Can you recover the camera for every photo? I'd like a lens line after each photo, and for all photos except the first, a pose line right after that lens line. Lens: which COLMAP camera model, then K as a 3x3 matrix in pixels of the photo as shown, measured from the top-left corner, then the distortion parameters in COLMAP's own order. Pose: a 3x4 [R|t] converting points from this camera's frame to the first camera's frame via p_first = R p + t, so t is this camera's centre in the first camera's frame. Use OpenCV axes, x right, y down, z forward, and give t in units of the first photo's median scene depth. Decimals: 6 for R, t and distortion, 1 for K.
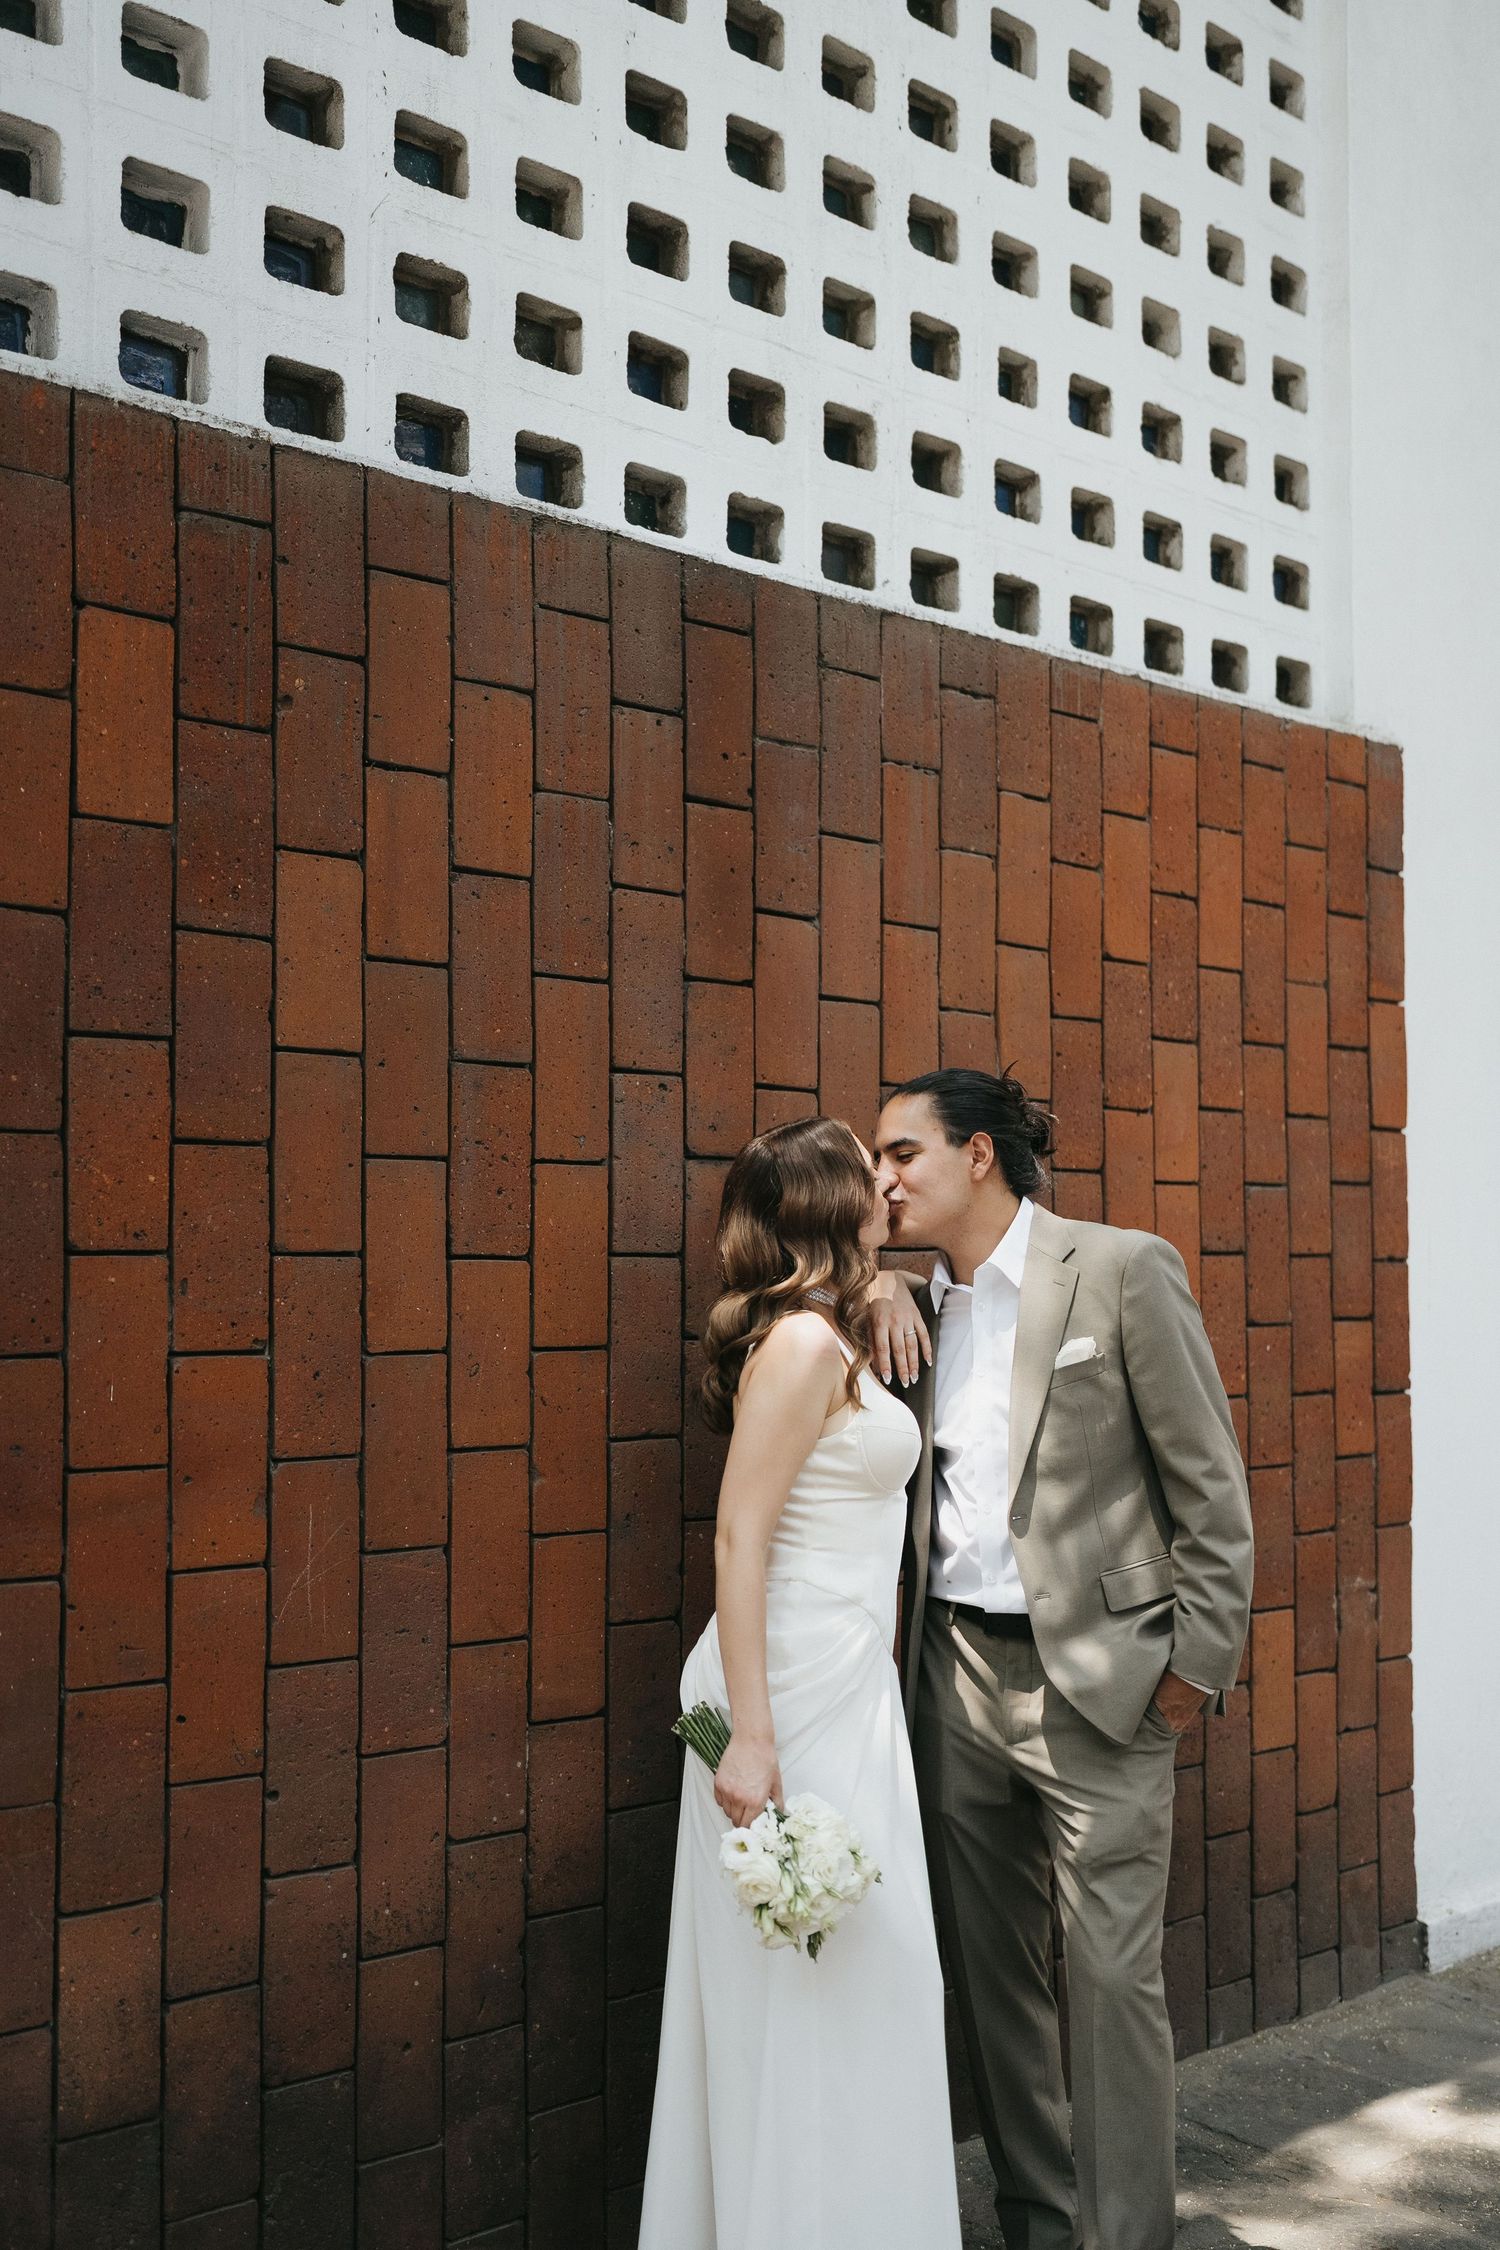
lens RADIAL K [[2037.9, 0, 674.4], [0, 2037.9, 1157.5], [0, 0, 1]] dist [0.004028, -0.007707]
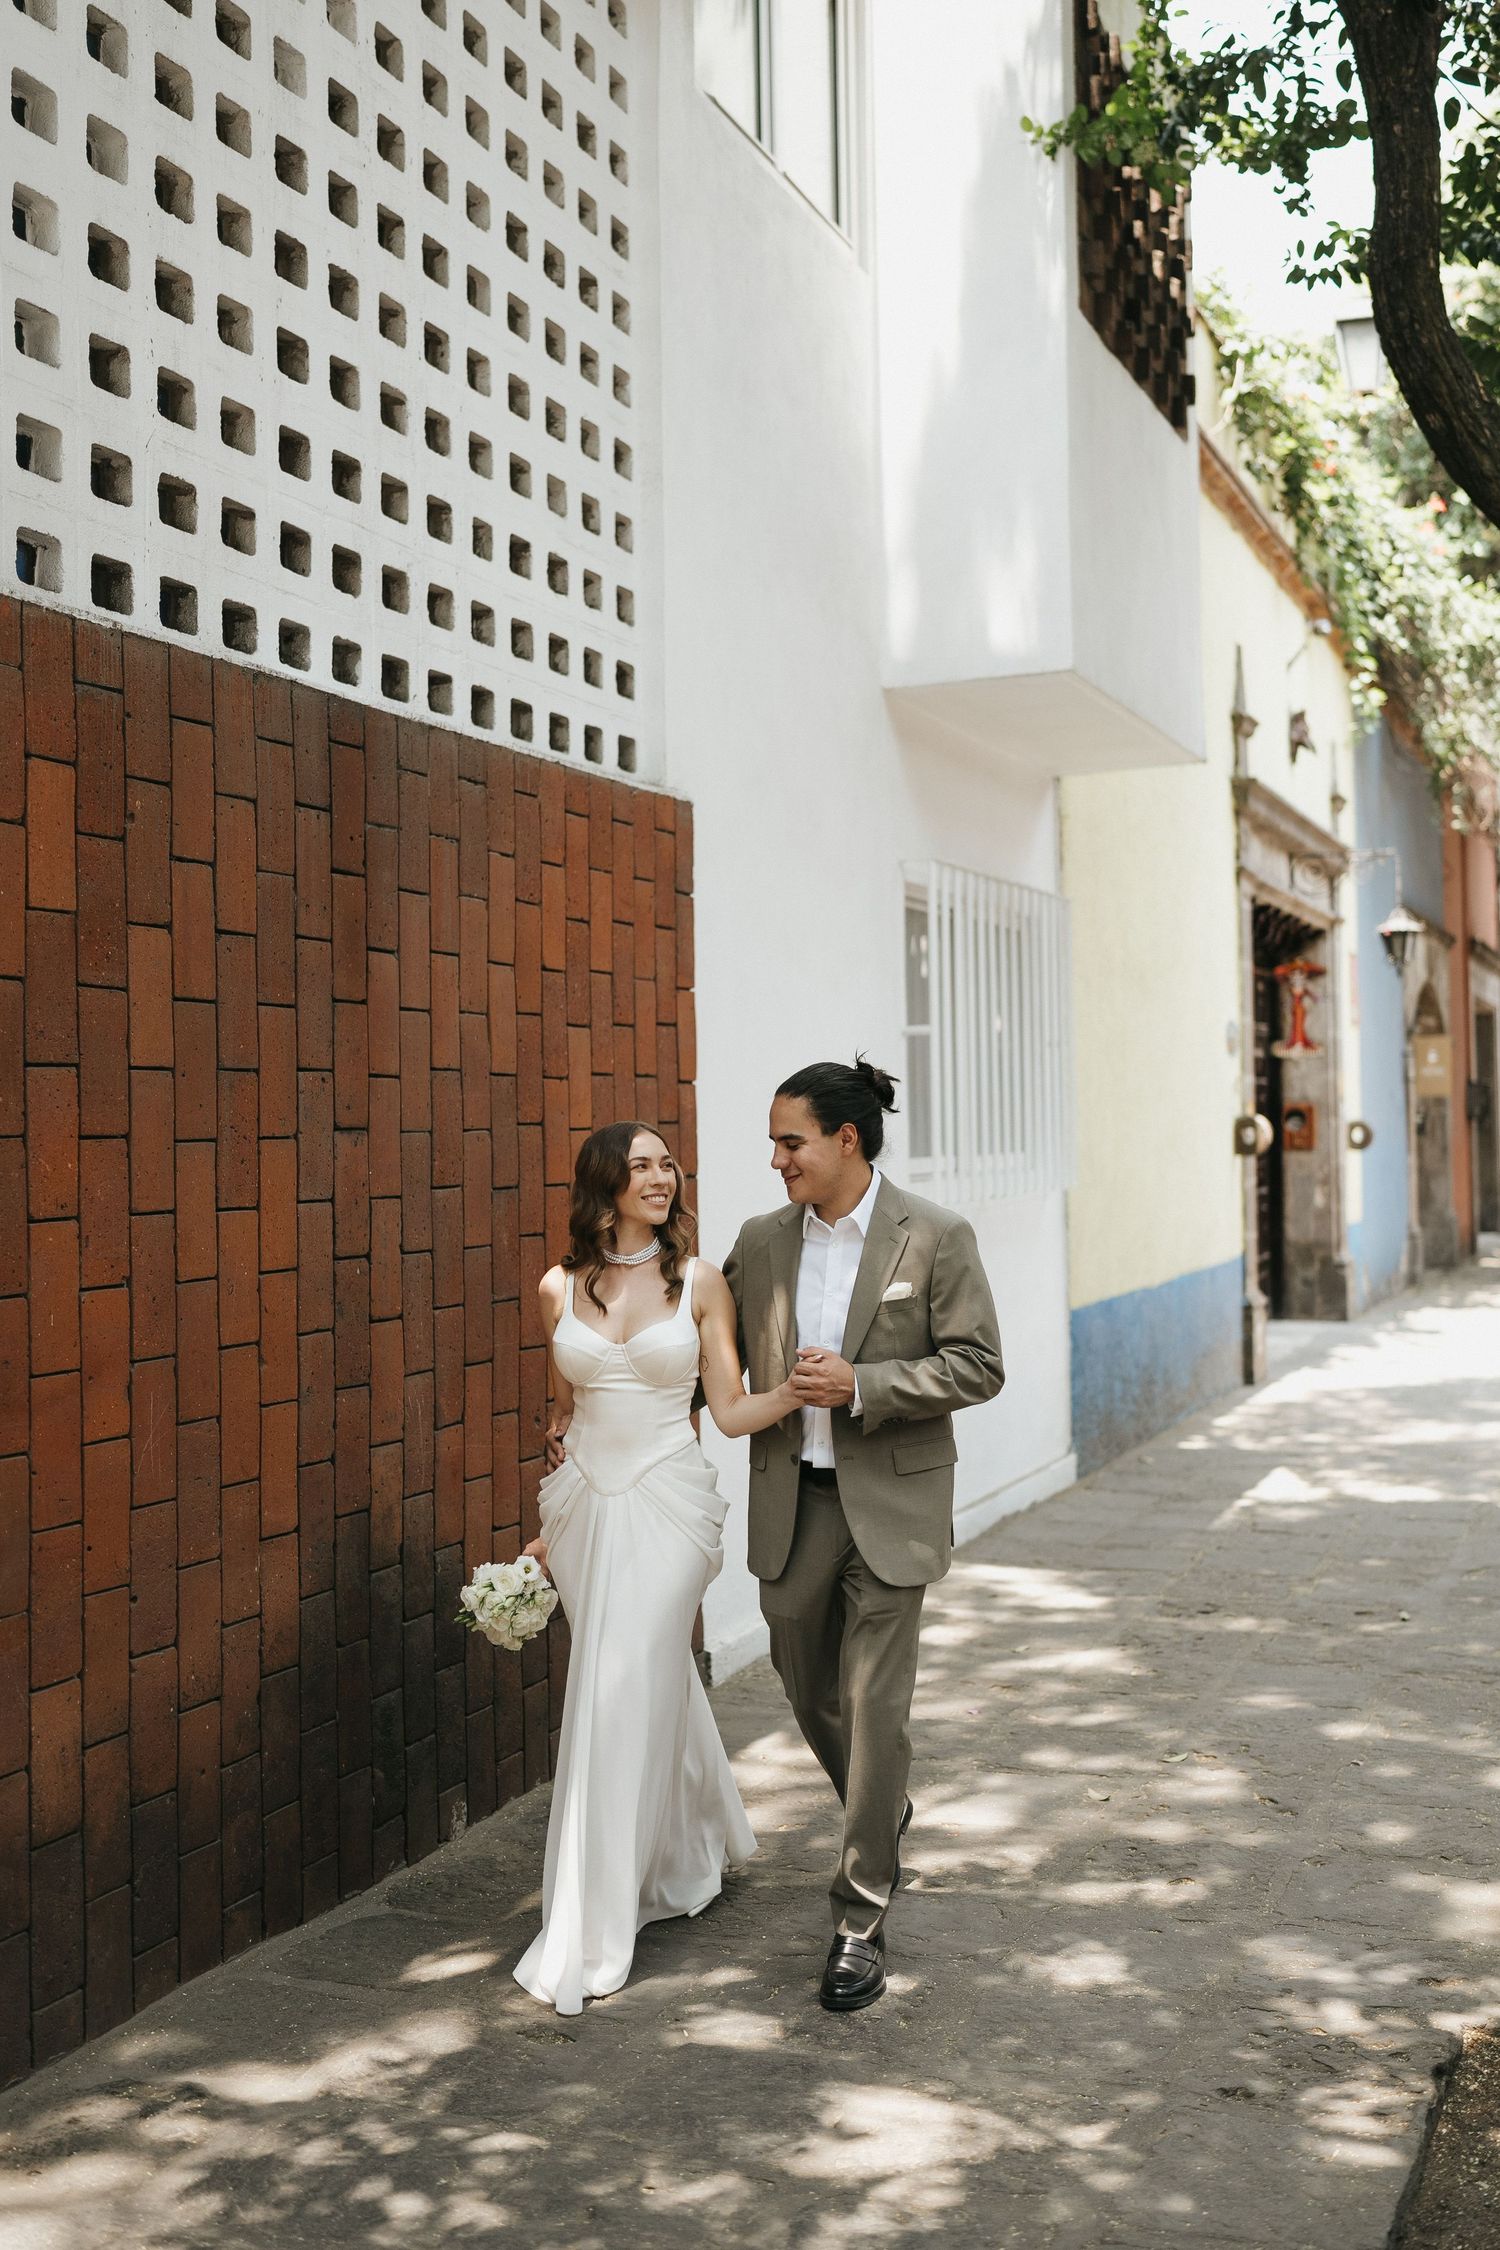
lens RADIAL K [[2223.3, 0, 750.0], [0, 2223.3, 1125.0], [0, 0, 1]] dist [0.001276, 0.001092]
pose [[0.869810, -0.024952, 0.492755, -0.537347], [0.006136, 0.999190, 0.039766, -0.067291], [-0.493348, -0.031565, 0.869259, -0.495668]]
